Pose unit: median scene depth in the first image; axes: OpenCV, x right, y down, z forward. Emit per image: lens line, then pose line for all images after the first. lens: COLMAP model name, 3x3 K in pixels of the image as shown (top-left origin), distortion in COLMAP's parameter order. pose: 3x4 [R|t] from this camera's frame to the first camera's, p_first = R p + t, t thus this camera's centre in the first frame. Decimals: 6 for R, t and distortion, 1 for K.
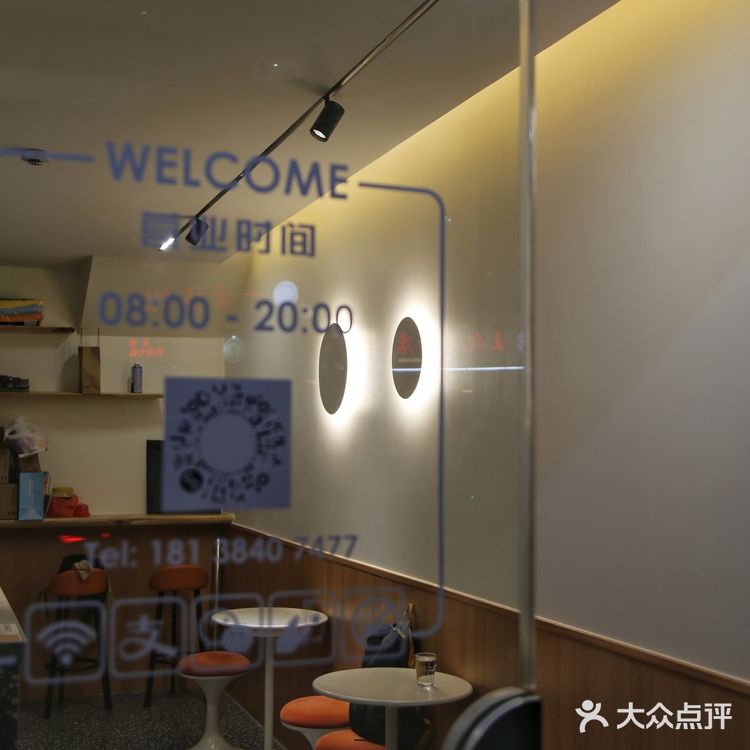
lens RADIAL K [[1108.8, 0, 375.0], [0, 1108.8, 375.0], [0, 0, 1]] dist [-0.014075, -0.062824]
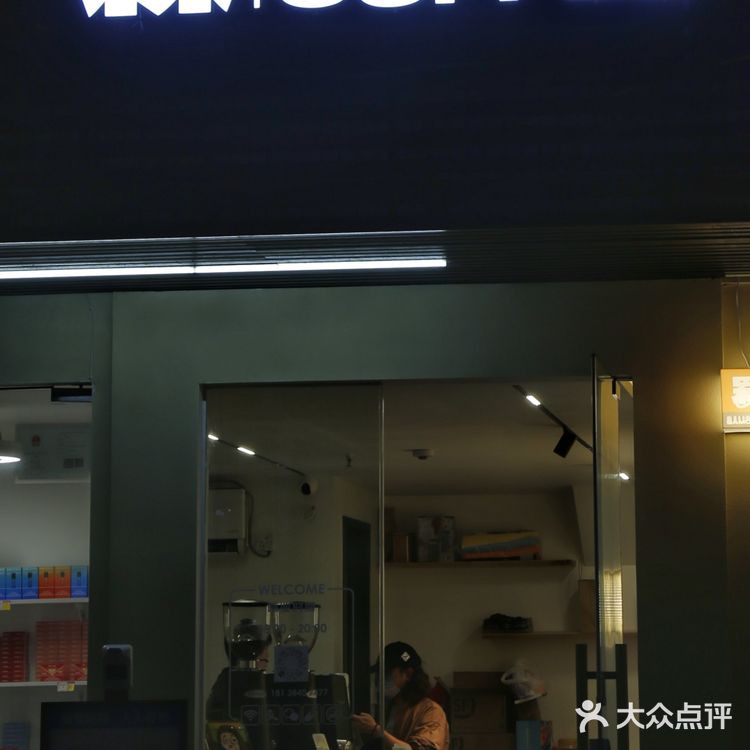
lens RADIAL K [[1837.6, 0, 375.0], [0, 1837.6, 375.0], [0, 0, 1]] dist [0.099871, 0.655584]
pose [[0.884400, -0.089001, -0.458166, 0.310836], [0.035910, 0.991716, -0.123328, -0.012885], [0.465347, 0.092619, 0.880269, -0.451568]]
